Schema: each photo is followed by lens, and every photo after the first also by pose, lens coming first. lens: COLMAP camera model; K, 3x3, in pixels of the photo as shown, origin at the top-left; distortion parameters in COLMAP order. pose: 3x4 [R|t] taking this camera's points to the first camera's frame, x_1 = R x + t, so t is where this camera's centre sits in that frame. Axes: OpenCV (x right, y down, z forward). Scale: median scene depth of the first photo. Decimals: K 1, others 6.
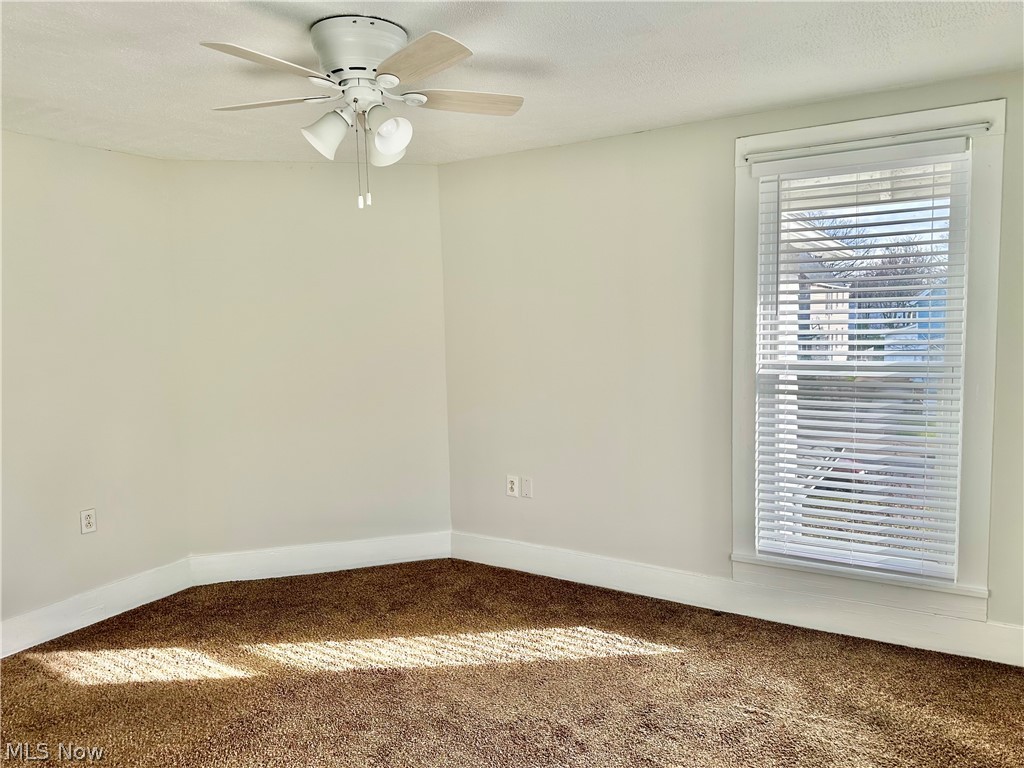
lens RADIAL K [[735.3, 0, 523.0], [0, 735.3, 376.1], [0, 0, 1]] dist [0.042233, -0.037423]
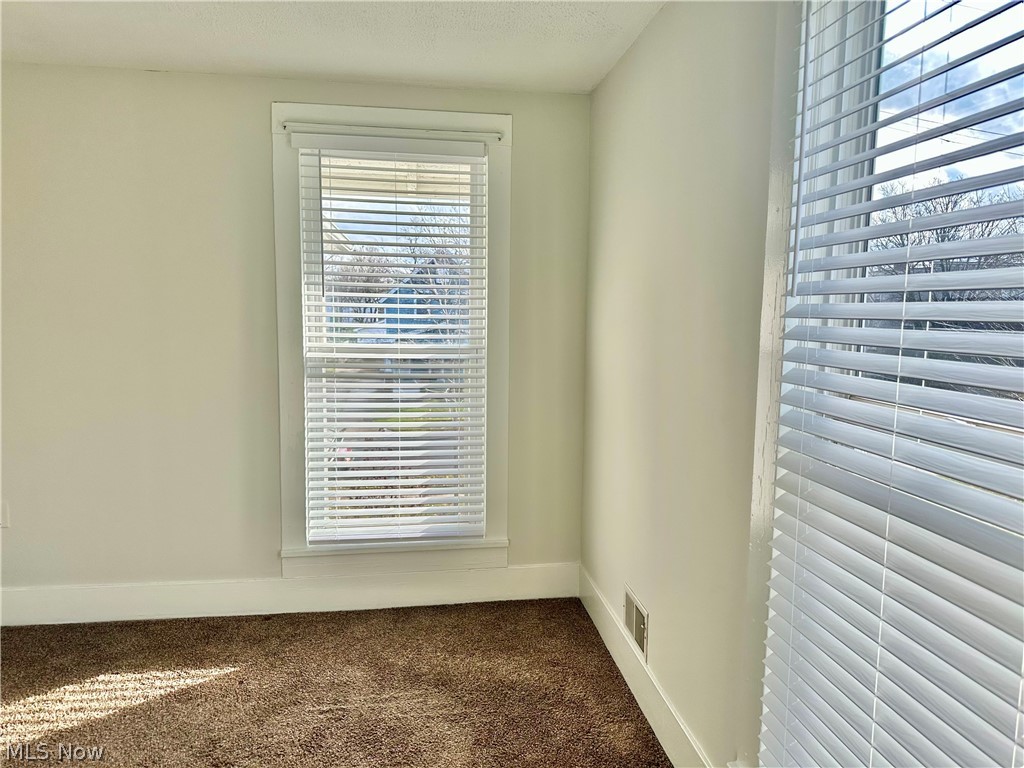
lens RADIAL K [[735.3, 0, 507.7], [0, 735.3, 377.6], [0, 0, 1]] dist [0.042233, -0.037423]
pose [[0.787308, -0.035982, 0.615509, -0.064689], [0.029795, 0.999350, 0.020310, 0.012535], [-0.615839, 0.002349, 0.787868, 0.093203]]
